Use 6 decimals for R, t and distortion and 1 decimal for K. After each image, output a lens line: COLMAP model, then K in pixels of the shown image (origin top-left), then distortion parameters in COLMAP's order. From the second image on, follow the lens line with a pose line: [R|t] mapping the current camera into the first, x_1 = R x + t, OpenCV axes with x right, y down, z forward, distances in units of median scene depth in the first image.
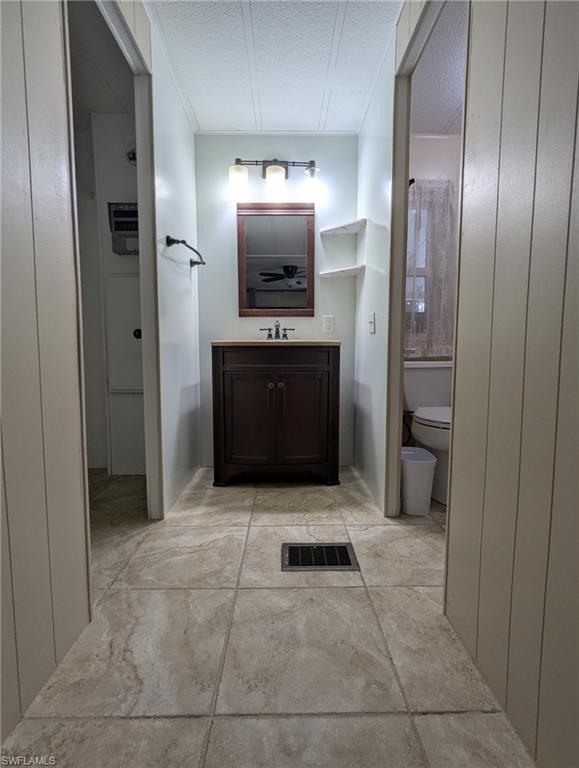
lens RADIAL K [[331.1, 0, 290.0], [0, 331.1, 381.6], [0, 0, 1]] dist [-0.001222, -0.000298]
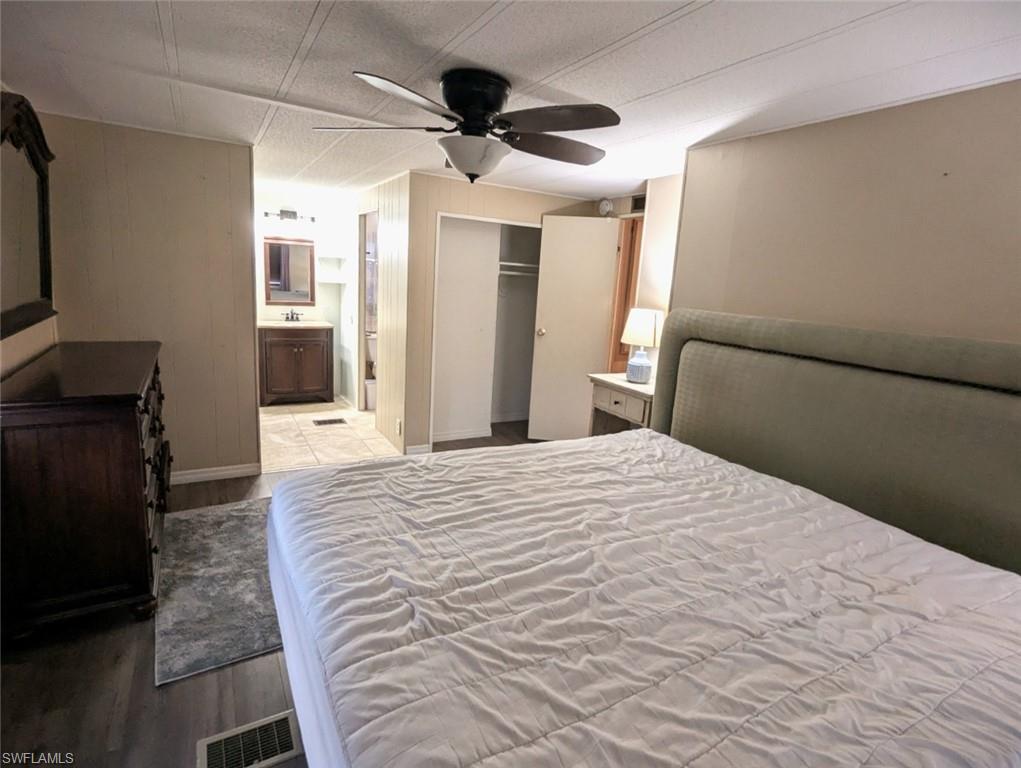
lens RADIAL K [[516.9, 0, 510.5], [0, 516.9, 384.0], [0, 0, 1]] dist [0.001409, 0.000146]
pose [[0.865664, -0.047756, 0.498342, -0.467768], [-0.024848, 0.990114, 0.138045, -0.231141], [-0.500008, -0.131883, 0.855920, -2.109484]]
